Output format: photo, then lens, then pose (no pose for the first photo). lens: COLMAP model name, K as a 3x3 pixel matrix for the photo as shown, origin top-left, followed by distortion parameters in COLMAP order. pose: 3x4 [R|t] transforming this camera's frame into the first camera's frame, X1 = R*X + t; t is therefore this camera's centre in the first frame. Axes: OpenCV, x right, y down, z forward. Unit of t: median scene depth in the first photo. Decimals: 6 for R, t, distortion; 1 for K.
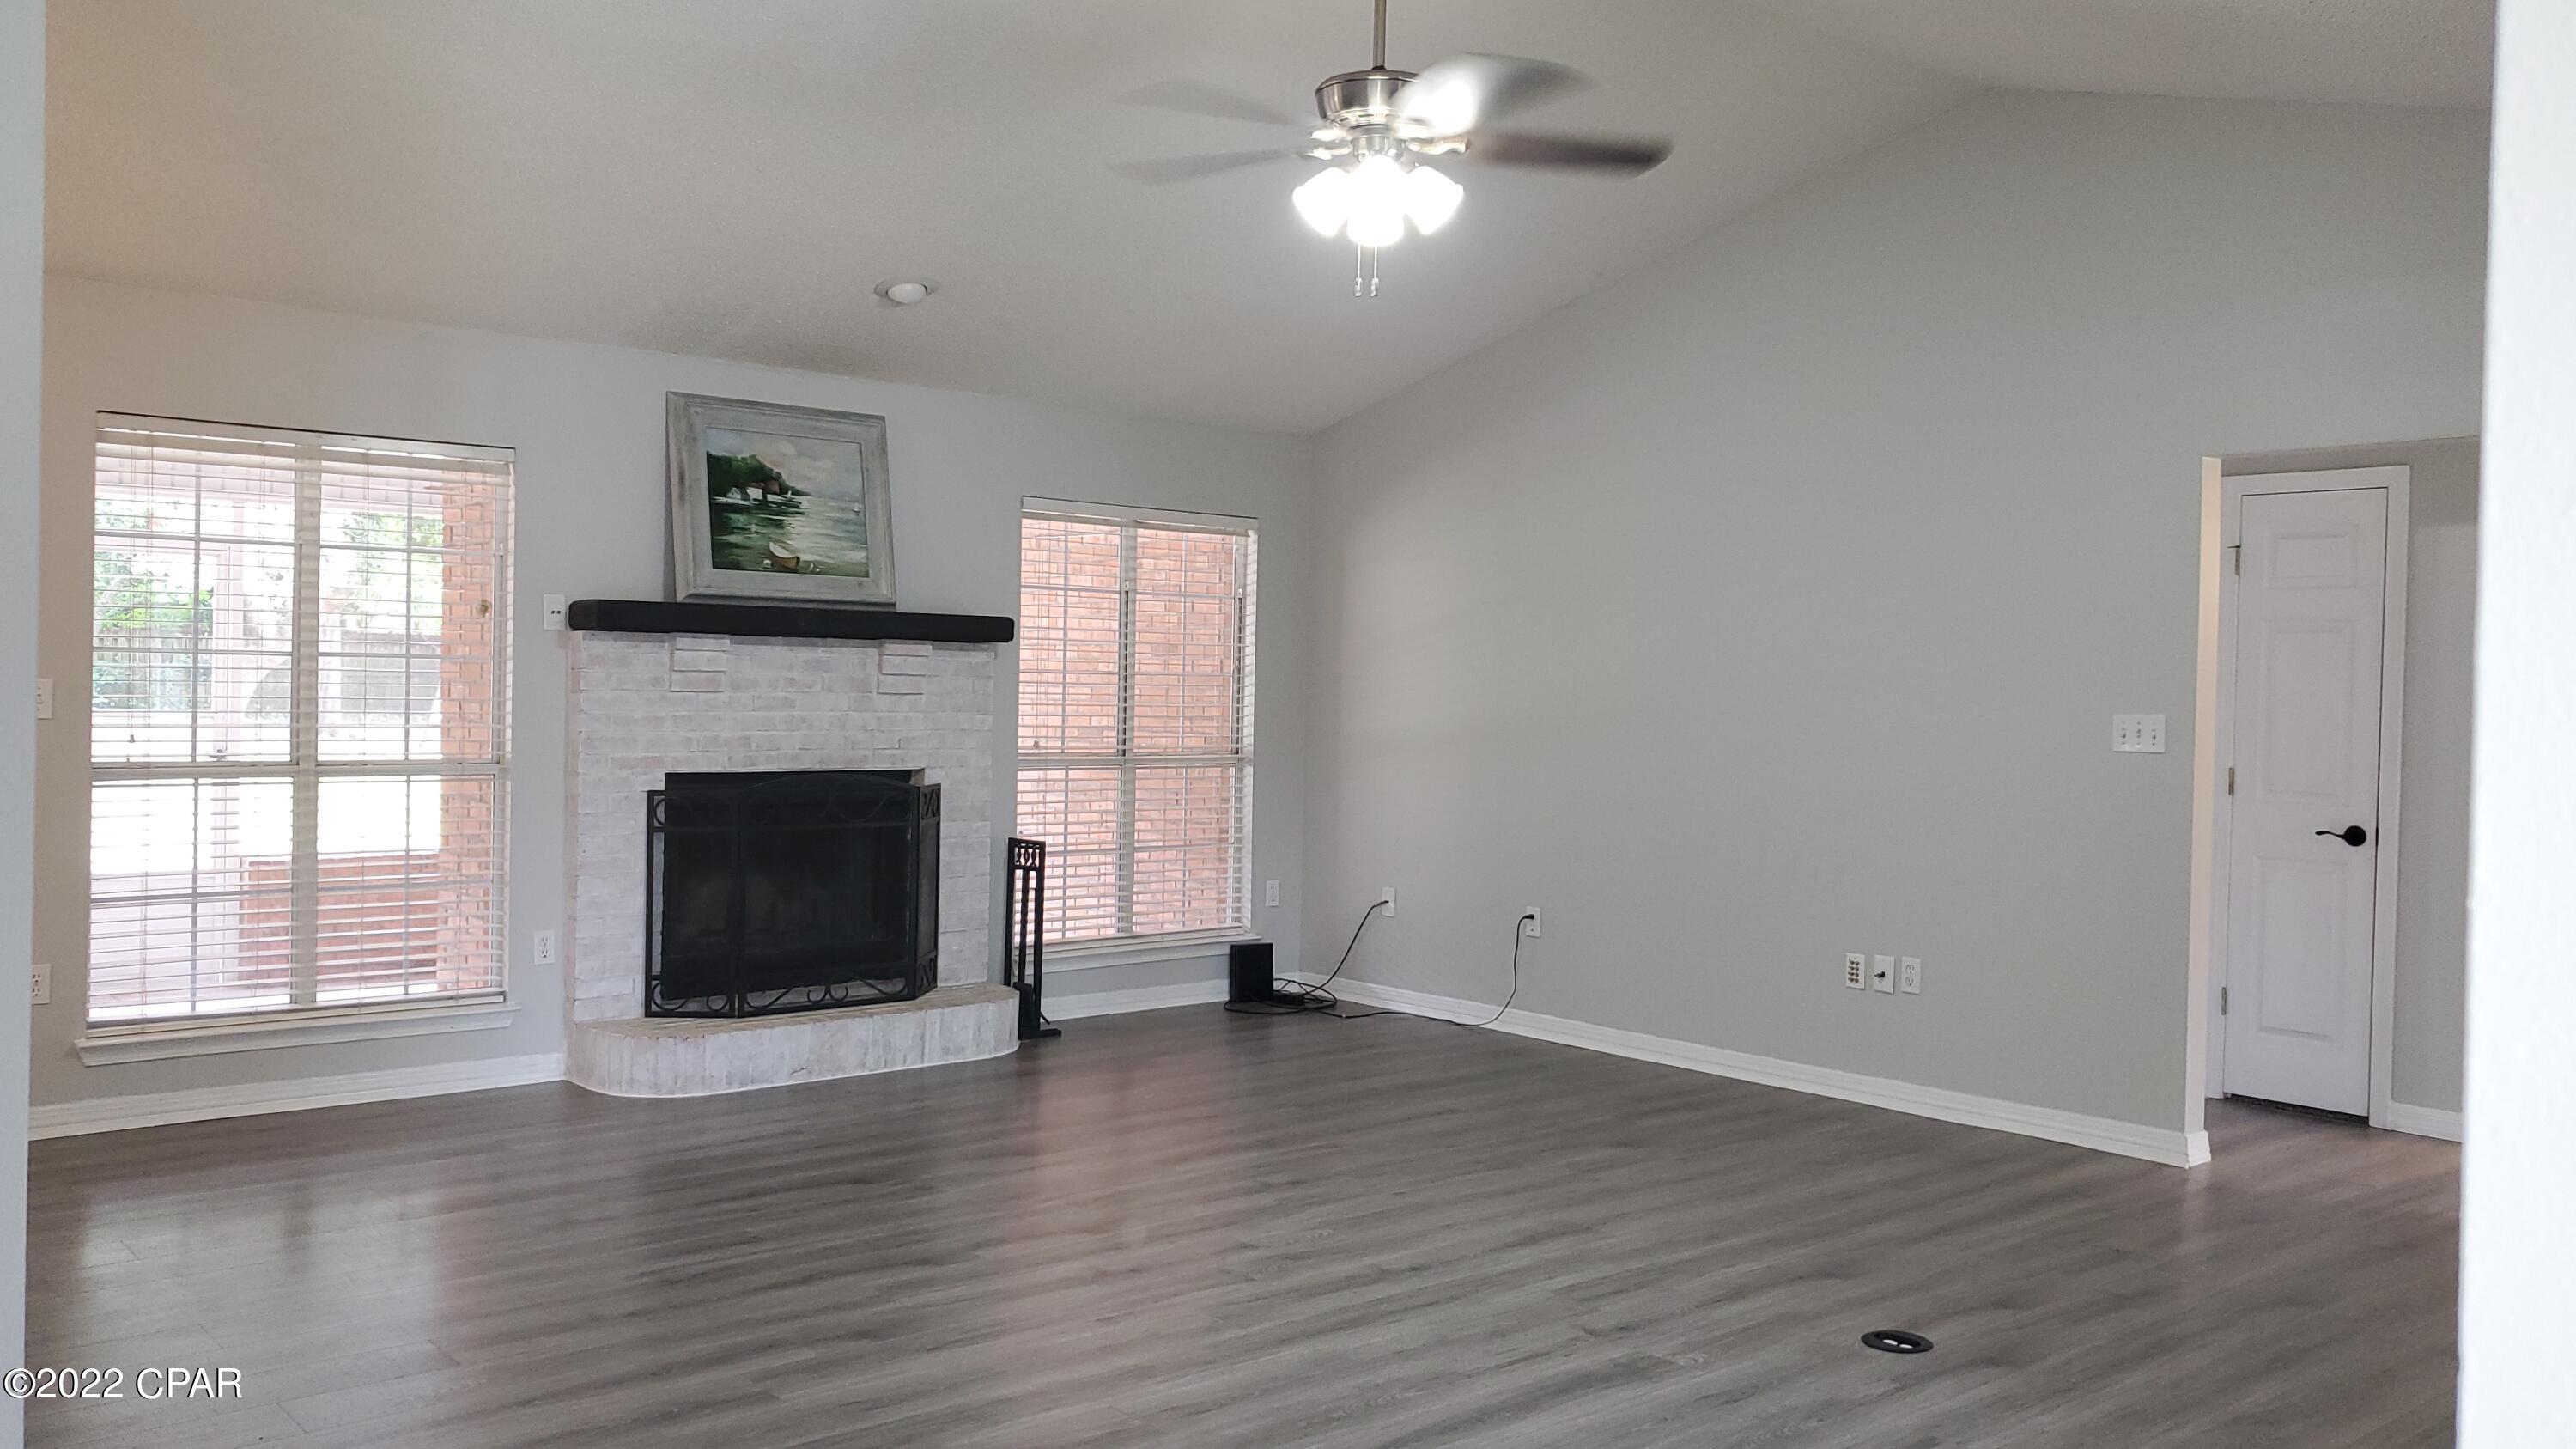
lens RADIAL K [[2018.6, 0, 1284.2], [0, 2018.6, 724.8], [0, 0, 1]] dist [0.025031, 0.011653]
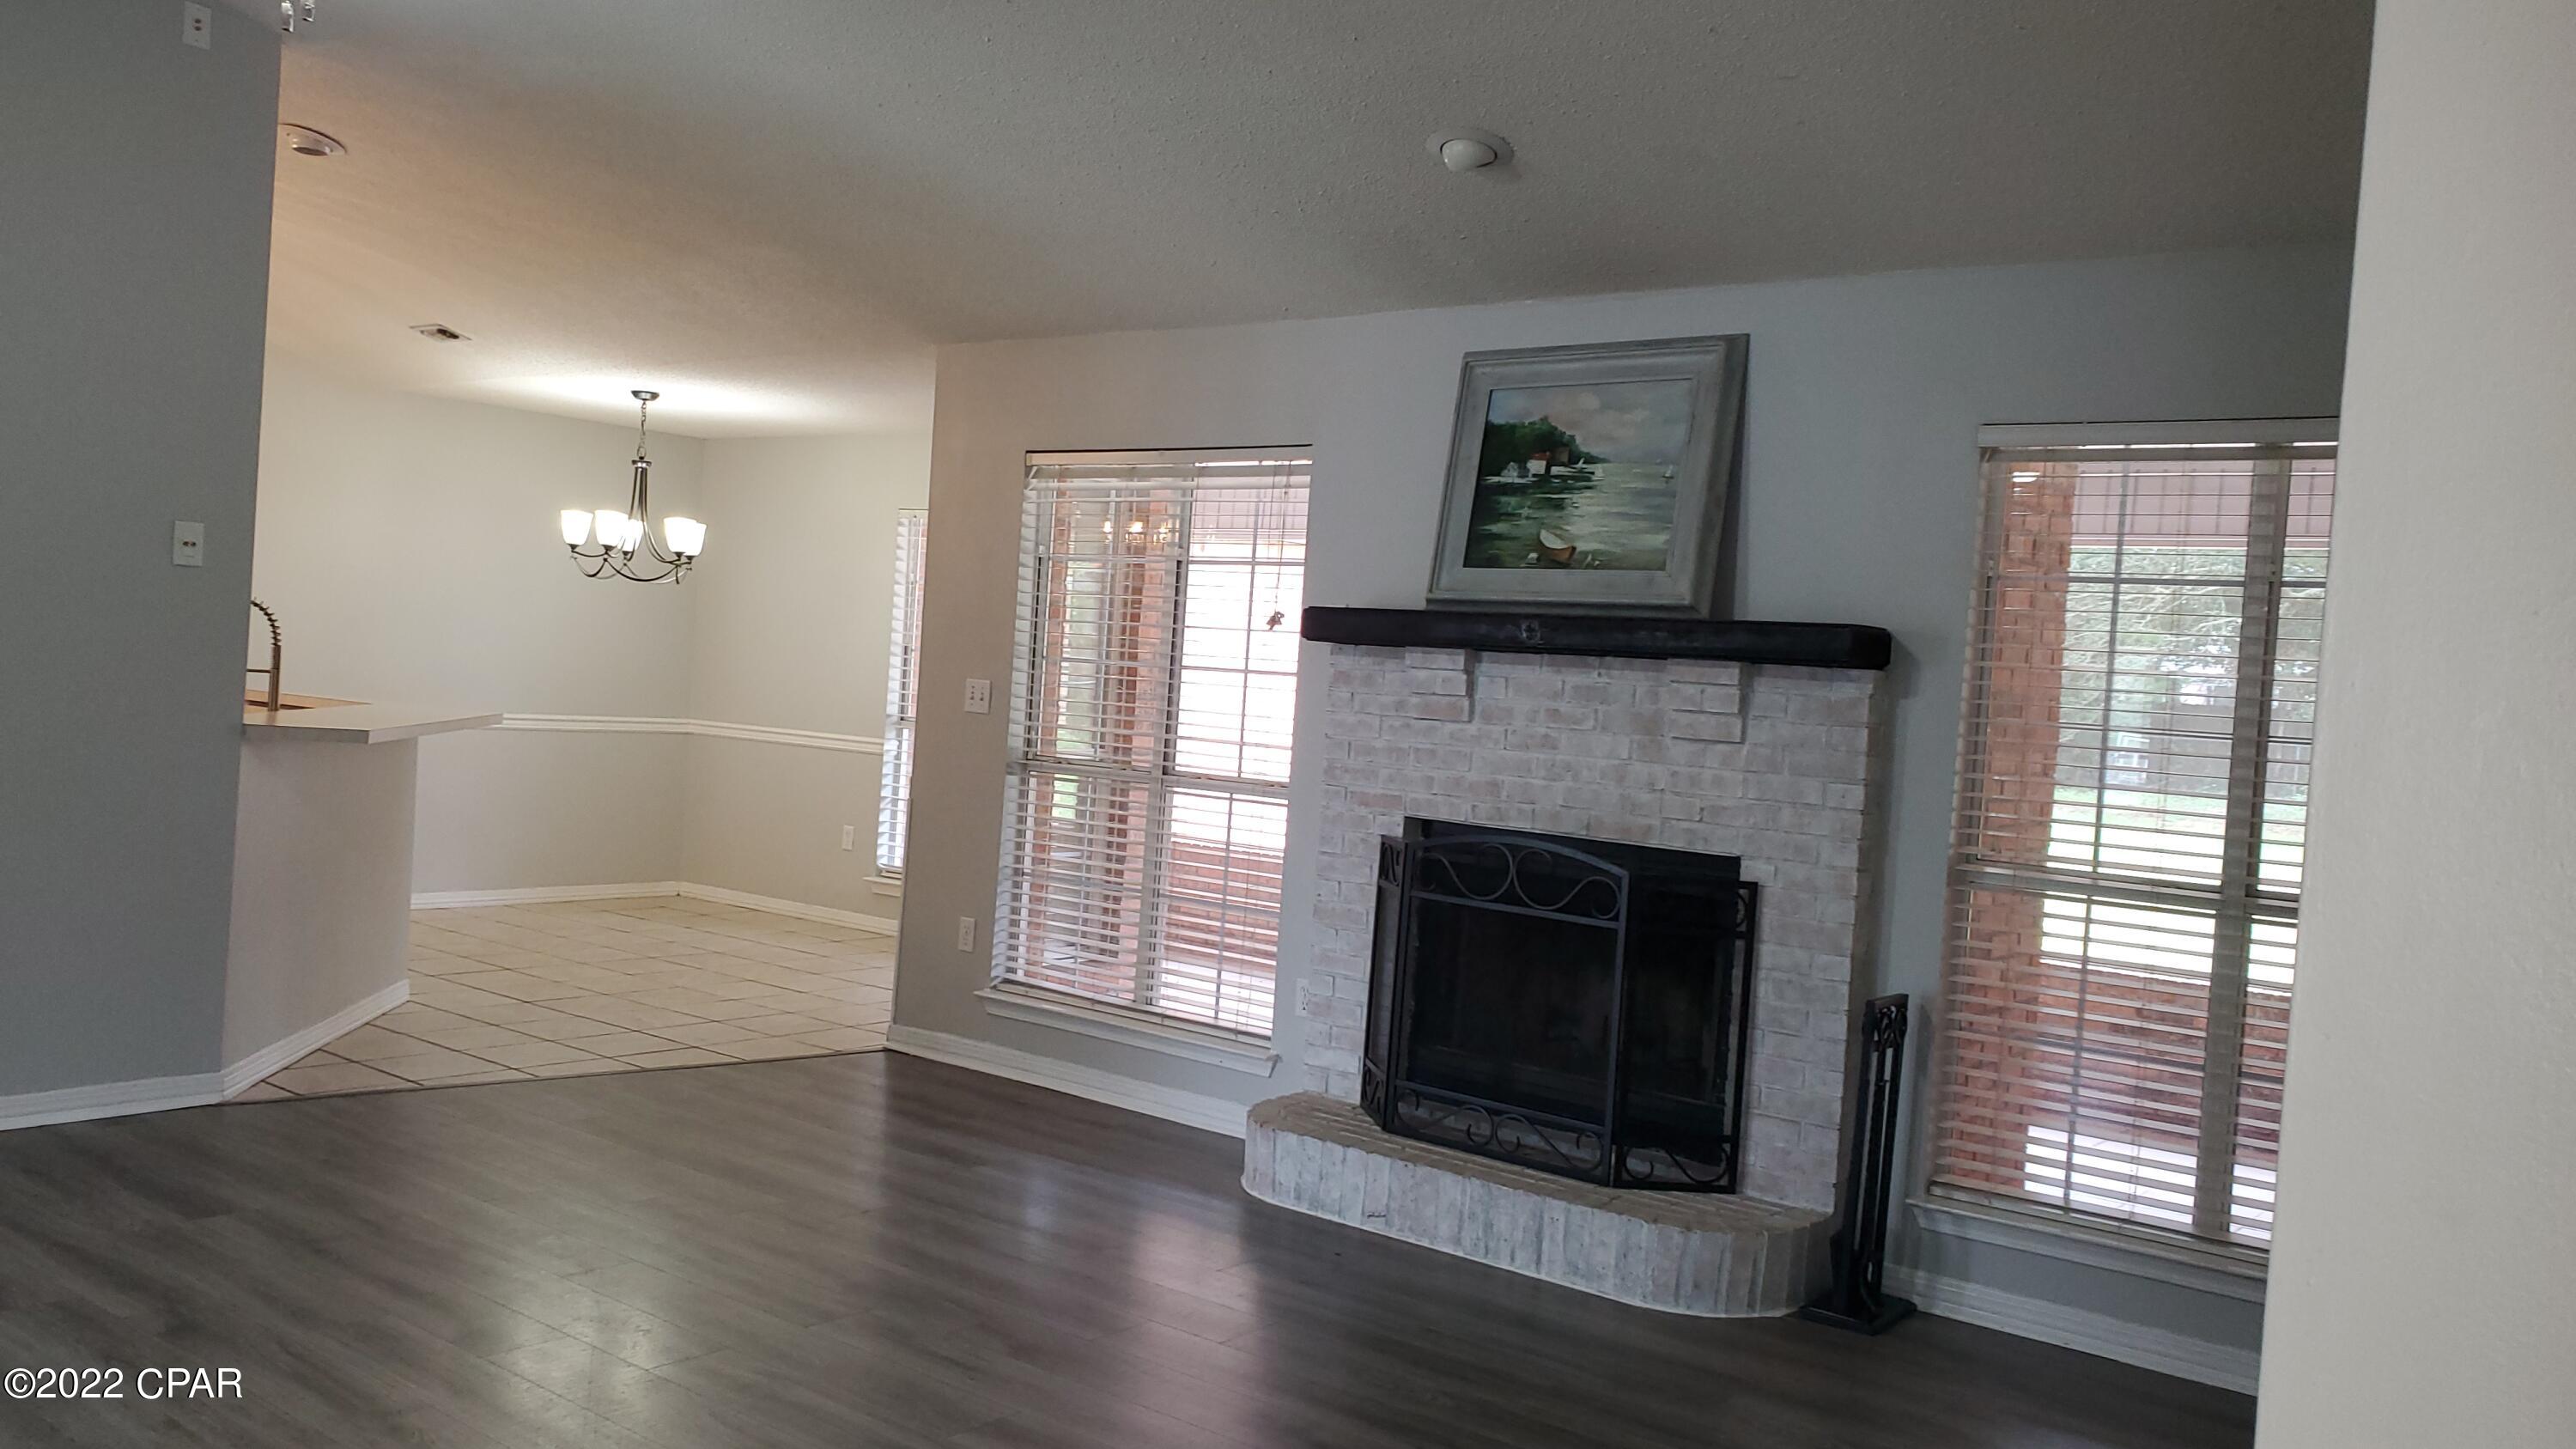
lens RADIAL K [[2018.6, 0, 1289.4], [0, 2018.6, 718.5], [0, 0, 1]] dist [0.025031, 0.011653]
pose [[0.166907, 0.013094, -0.985886, 0.479408], [-0.083699, 0.996491, -0.000935, -0.011054], [0.982414, 0.082673, 0.167417, 0.791872]]
